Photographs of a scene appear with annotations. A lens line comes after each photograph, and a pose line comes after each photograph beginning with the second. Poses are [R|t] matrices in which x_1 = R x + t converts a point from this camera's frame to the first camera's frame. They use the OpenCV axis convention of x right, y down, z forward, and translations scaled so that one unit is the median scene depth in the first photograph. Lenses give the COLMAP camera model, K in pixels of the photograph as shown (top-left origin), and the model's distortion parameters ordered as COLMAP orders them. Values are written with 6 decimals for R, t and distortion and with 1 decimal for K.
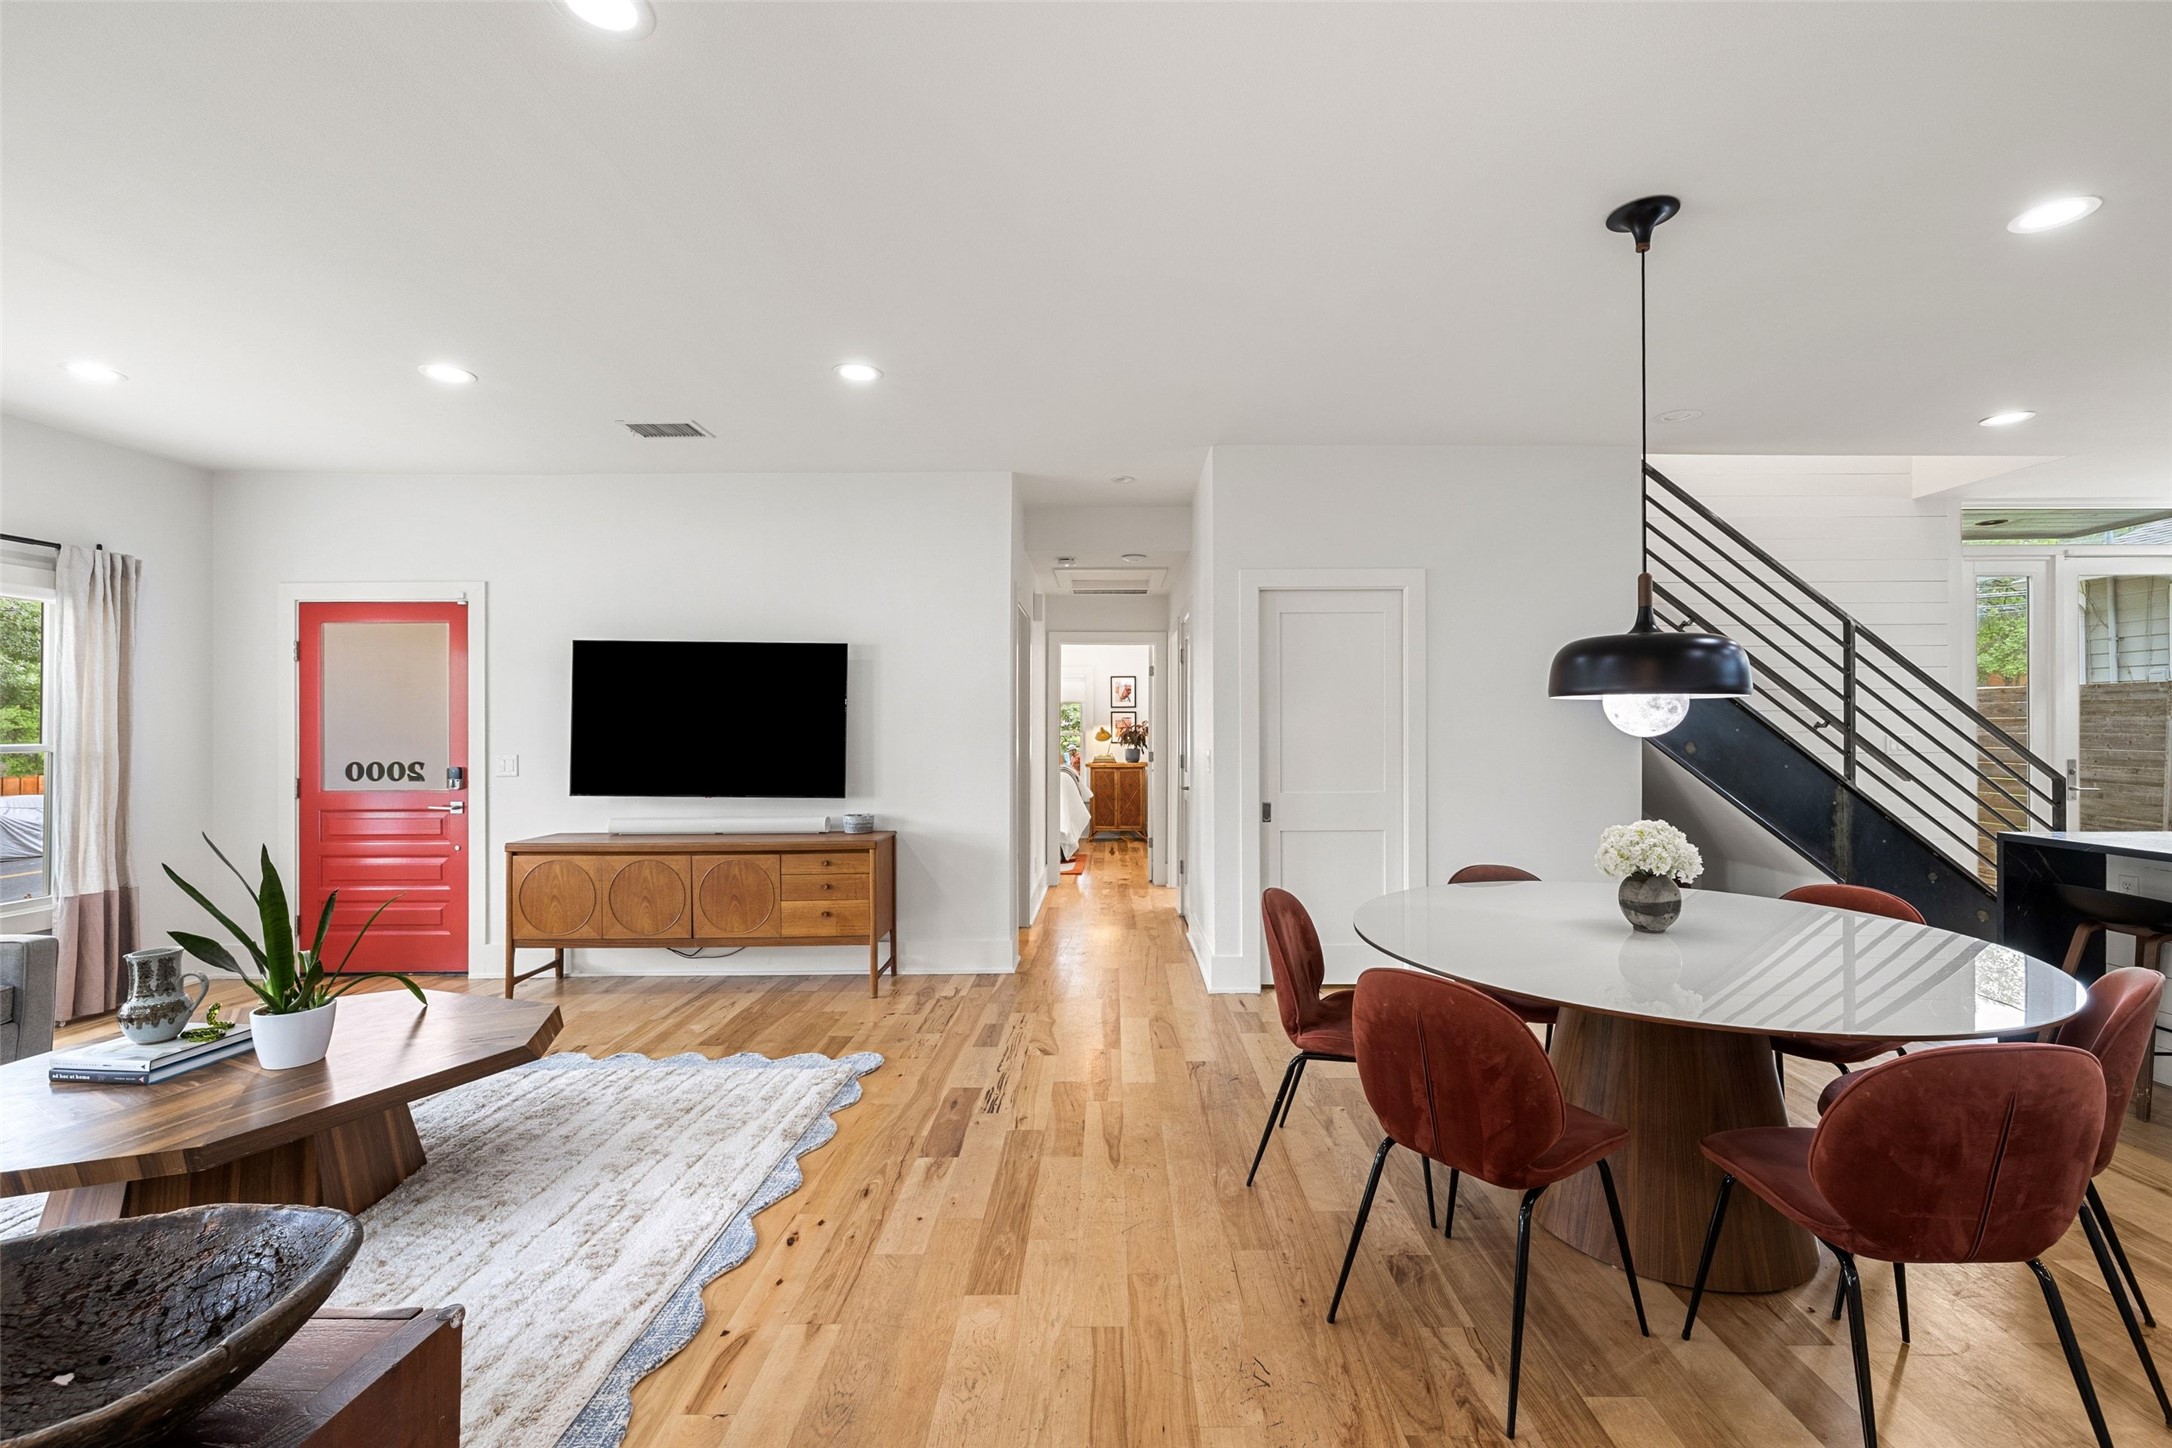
lens RADIAL K [[1005.5, 0, 1099.3], [0, 1005.5, 720.8], [0, 0, 1]] dist [-0.001225, 0.000152]
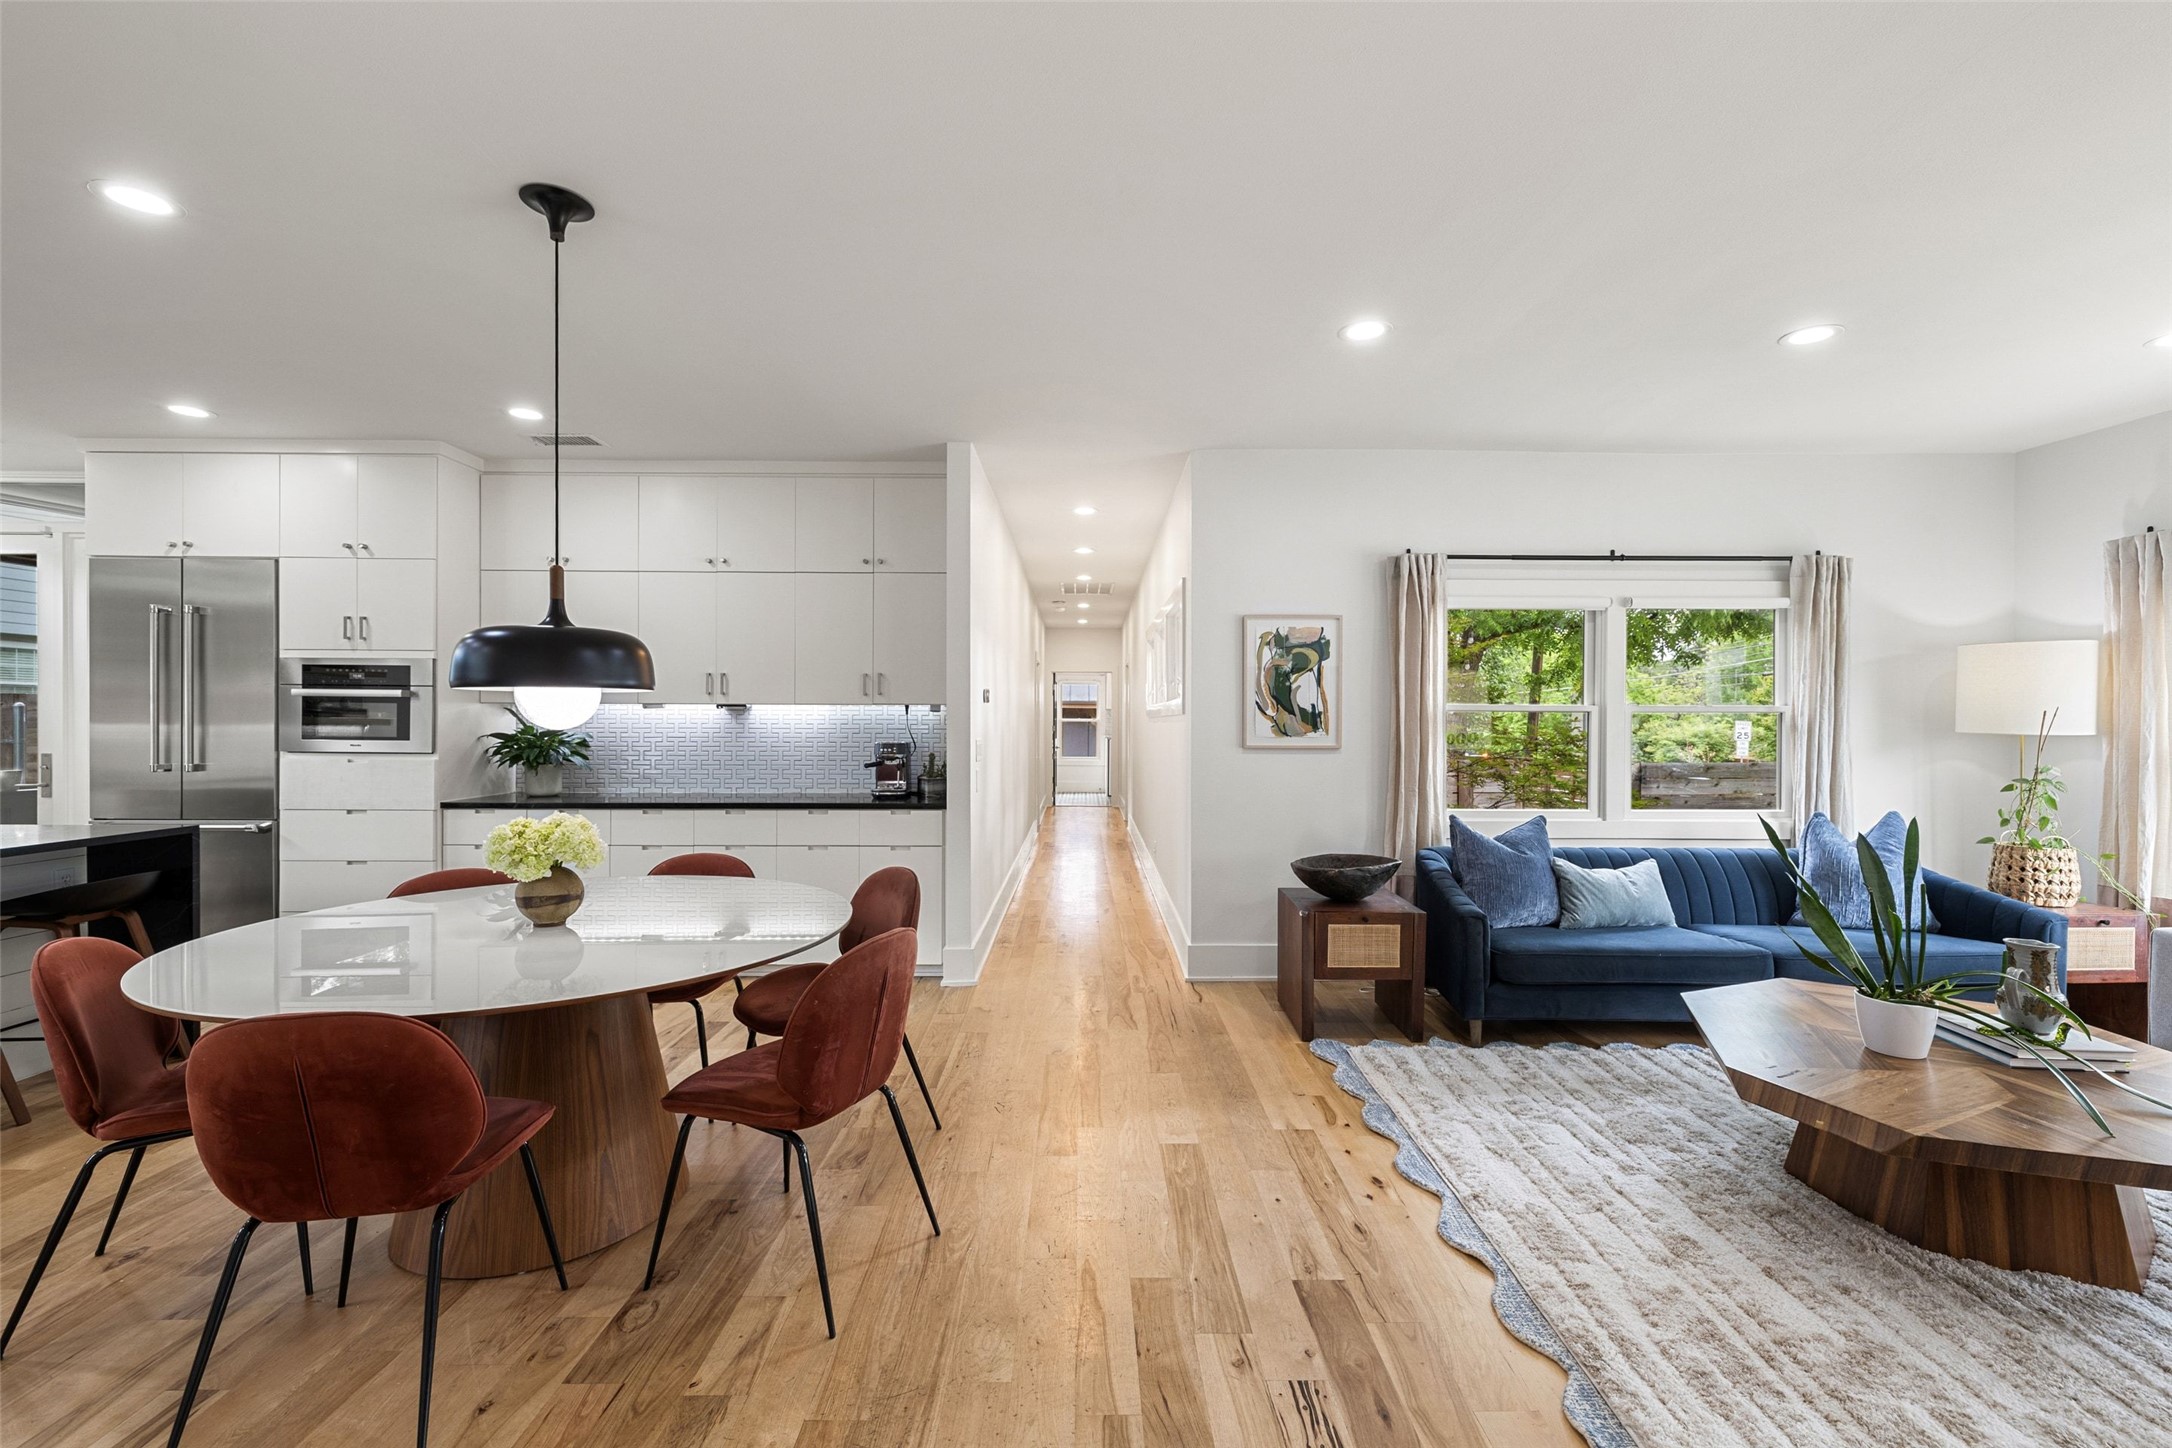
lens RADIAL K [[1005.5, 0, 1099.3], [0, 1005.5, 720.8], [0, 0, 1]] dist [-0.001225, 0.000152]
pose [[-0.999553, -0.001074, -0.029892, 0.033734], [-0.000966, 0.999993, -0.003628, 0.009762], [0.029895, -0.003597, -0.999547, 1.955377]]
